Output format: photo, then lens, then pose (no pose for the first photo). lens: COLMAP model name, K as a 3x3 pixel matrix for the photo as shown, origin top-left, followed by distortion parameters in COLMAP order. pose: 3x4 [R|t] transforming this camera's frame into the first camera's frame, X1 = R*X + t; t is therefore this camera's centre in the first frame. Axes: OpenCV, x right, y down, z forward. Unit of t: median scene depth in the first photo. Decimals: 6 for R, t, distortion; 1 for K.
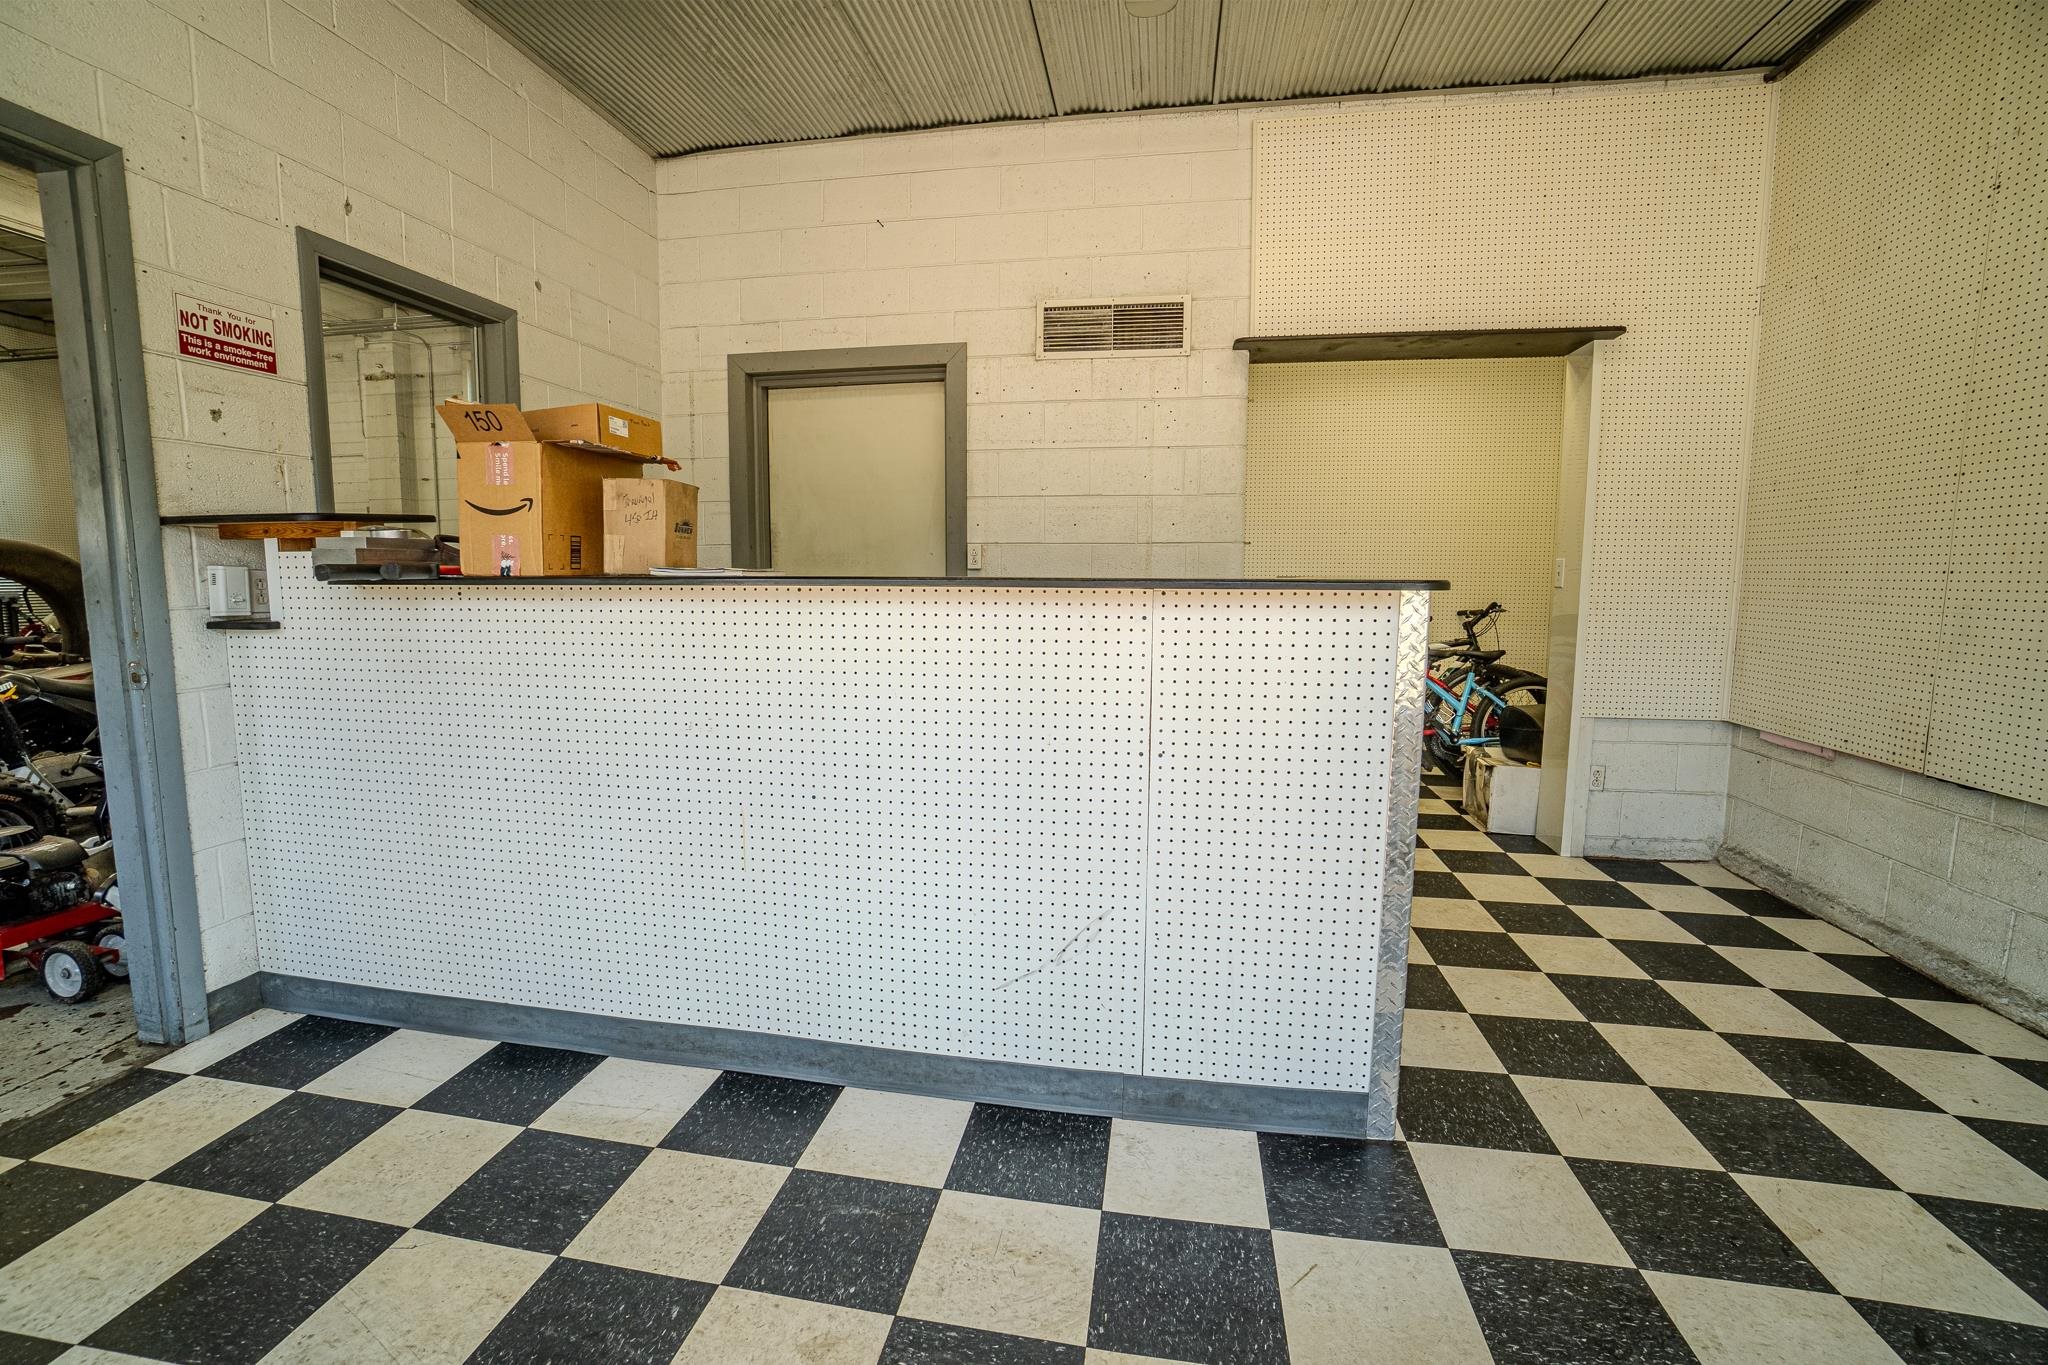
lens RADIAL K [[910.4, 0, 997.2], [0, 910.4, 673.5], [0, 0, 1]] dist [-0.069479, 0.025330]
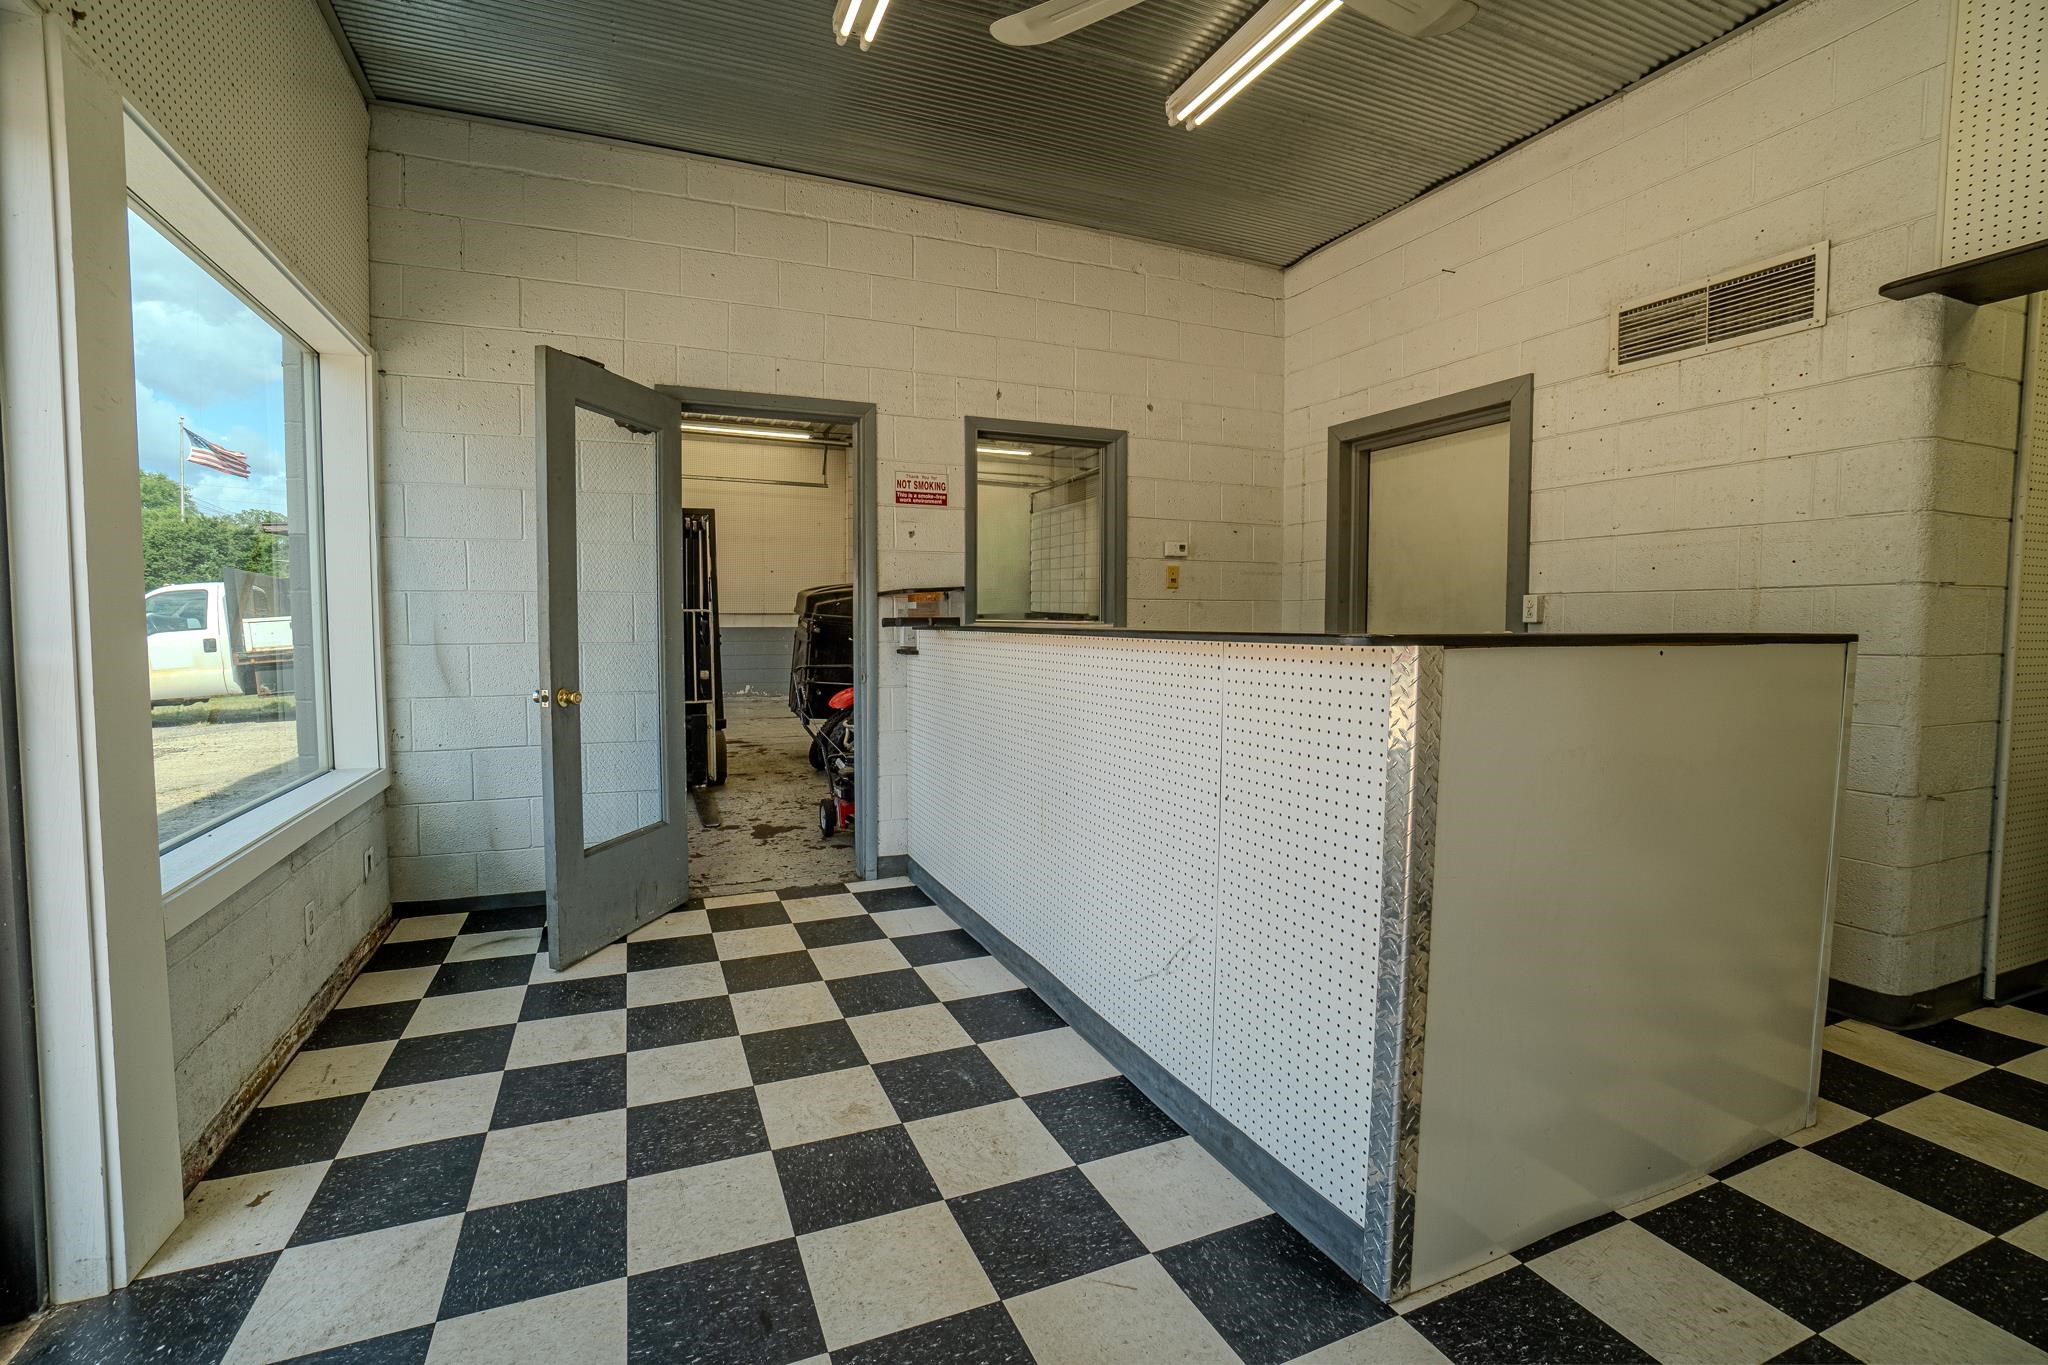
lens RADIAL K [[910.4, 0, 997.2], [0, 910.4, 673.5], [0, 0, 1]] dist [-0.069479, 0.025330]
pose [[0.538513, 0.046705, -0.841322, 0.699165], [-0.094376, 0.995523, -0.005143, -0.018247], [0.837315, 0.082171, 0.540510, 0.151552]]
